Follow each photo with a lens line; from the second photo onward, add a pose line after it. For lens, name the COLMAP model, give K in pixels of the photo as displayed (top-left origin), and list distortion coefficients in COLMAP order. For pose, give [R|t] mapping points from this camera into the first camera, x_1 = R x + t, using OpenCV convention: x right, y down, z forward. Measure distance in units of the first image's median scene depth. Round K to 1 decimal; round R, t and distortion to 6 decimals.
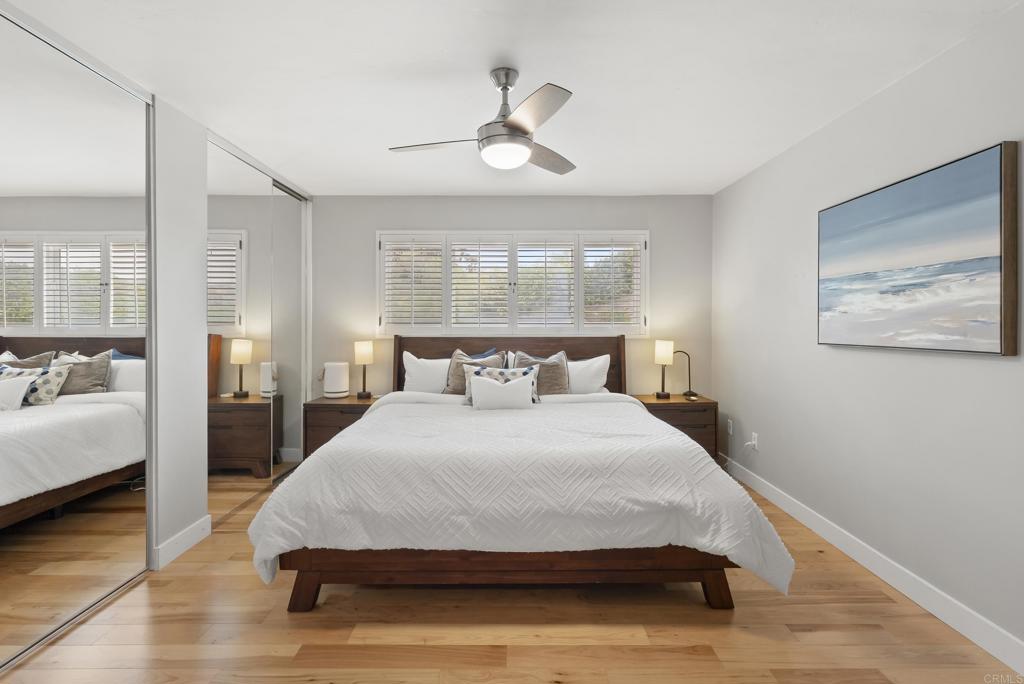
lens RADIAL K [[467.1, 0, 511.1], [0, 467.1, 325.1], [0, 0, 1]] dist [-0.004675, 0.001097]
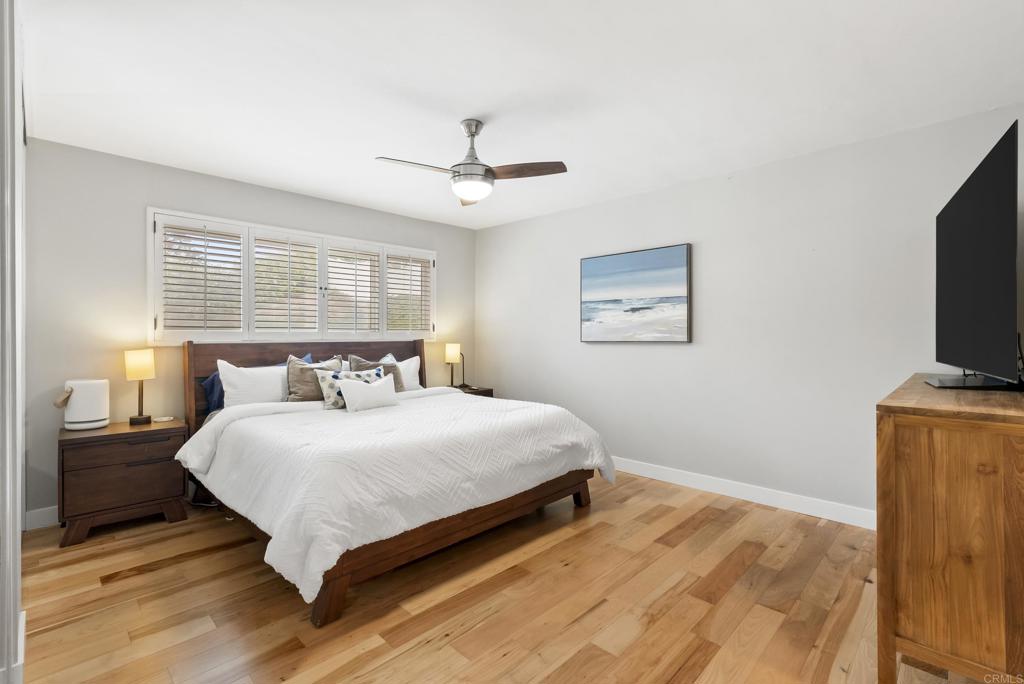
lens RADIAL K [[467.1, 0, 507.1], [0, 467.1, 336.2], [0, 0, 1]] dist [-0.004675, 0.001097]
pose [[0.702440, -0.002098, 0.711740, -0.840859], [0.001786, 0.999998, 0.001185, 0.024474], [-0.711741, 0.000439, 0.702442, 0.065373]]
